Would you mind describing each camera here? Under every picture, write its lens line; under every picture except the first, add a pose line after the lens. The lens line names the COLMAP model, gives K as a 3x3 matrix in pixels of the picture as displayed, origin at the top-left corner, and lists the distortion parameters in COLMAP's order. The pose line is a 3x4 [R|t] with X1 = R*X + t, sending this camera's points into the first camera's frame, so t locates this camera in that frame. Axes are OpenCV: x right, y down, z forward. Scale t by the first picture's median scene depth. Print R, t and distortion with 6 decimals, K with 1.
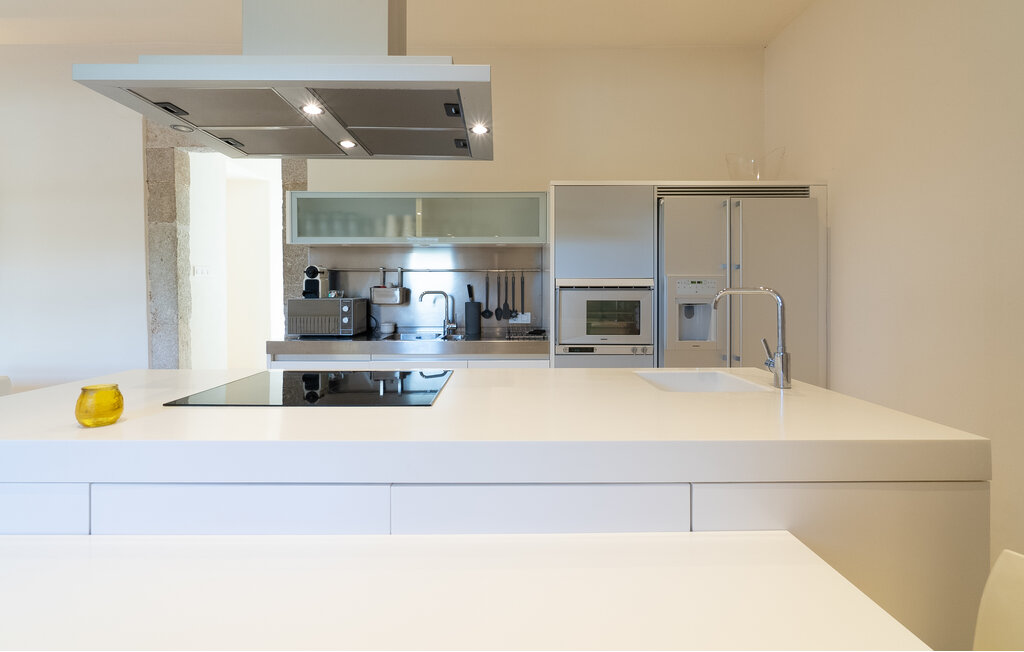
lens RADIAL K [[450.6, 0, 503.1], [0, 450.6, 290.9], [0, 0, 1]] dist [-0.013730, -0.000086]
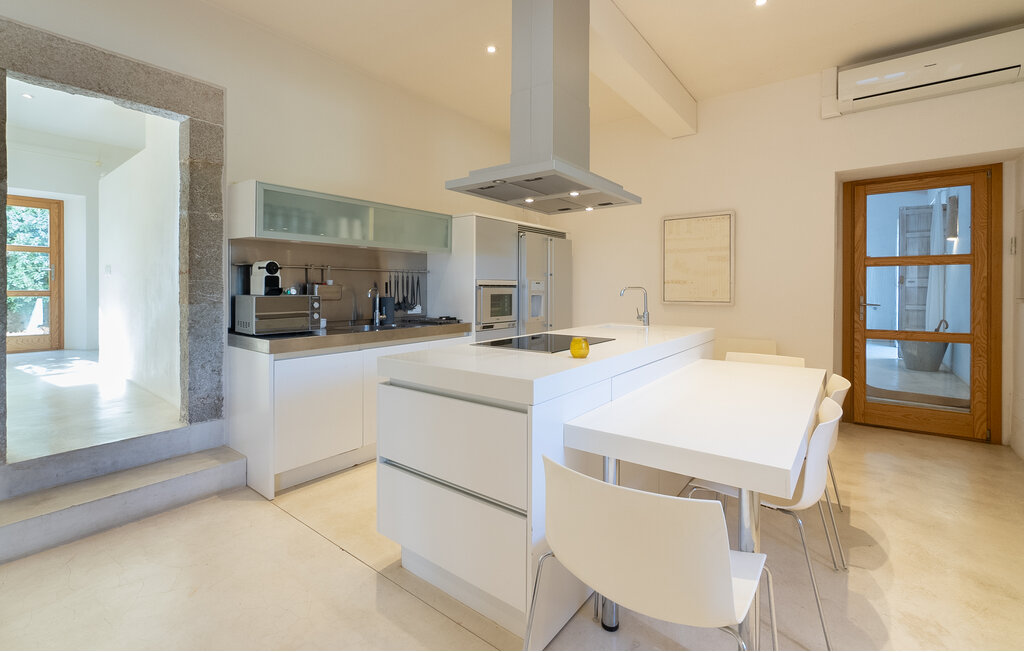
lens RADIAL K [[446.6, 0, 512.3], [0, 446.6, 294.1], [0, 0, 1]] dist [0.001442, 0.000422]
pose [[0.612969, -0.010049, 0.790043, -0.952875], [-0.001440, 0.999903, 0.013835, -0.000385], [-0.790106, -0.009618, 0.612895, 0.017592]]
